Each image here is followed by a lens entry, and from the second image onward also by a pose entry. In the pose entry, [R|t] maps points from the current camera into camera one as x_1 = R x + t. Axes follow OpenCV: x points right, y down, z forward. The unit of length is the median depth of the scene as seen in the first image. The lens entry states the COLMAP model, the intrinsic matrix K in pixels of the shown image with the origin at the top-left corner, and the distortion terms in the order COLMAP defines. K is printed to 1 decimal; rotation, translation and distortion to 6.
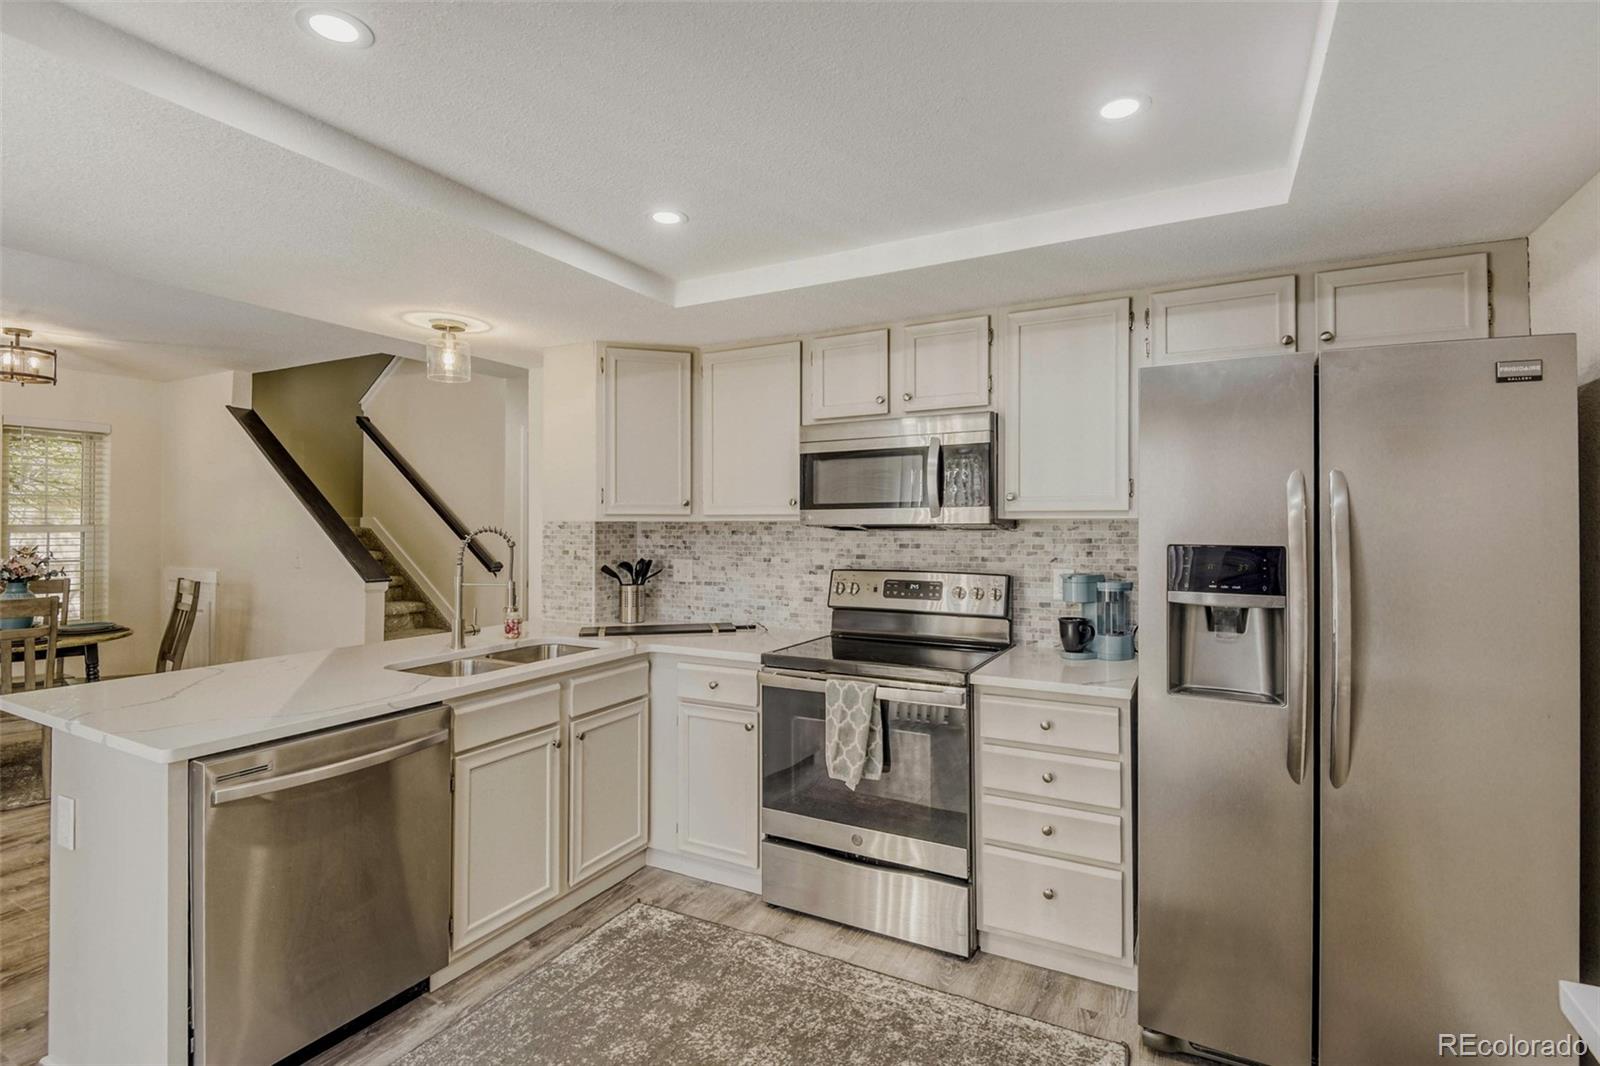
lens RADIAL K [[771.8, 0, 813.7], [0, 771.8, 513.4], [0, 0, 1]] dist [0.014722, -0.000299]
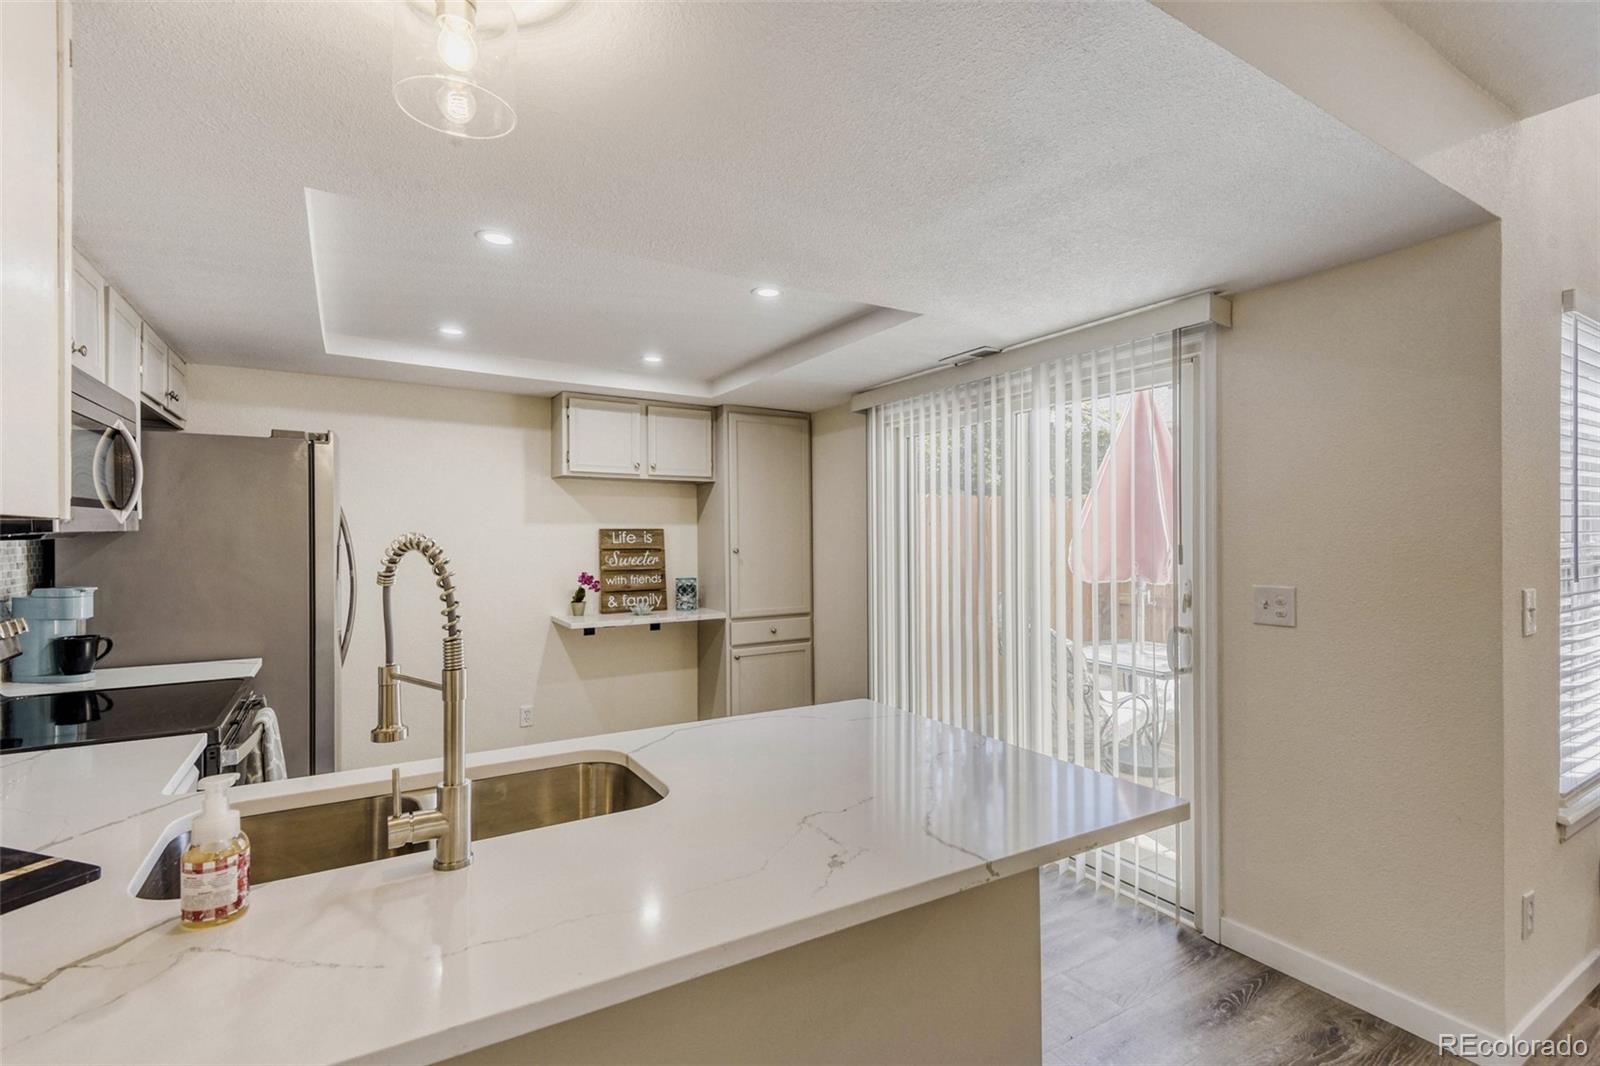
lens RADIAL K [[720.8, 0, 804.3], [0, 720.8, 533.0], [0, 0, 1]] dist [-0.000545, -0.012686]
pose [[-0.863518, -0.002636, 0.504312, -0.738283], [-0.010094, 0.999876, -0.012057, 0.014625], [-0.504218, -0.015502, -0.863437, 1.166058]]
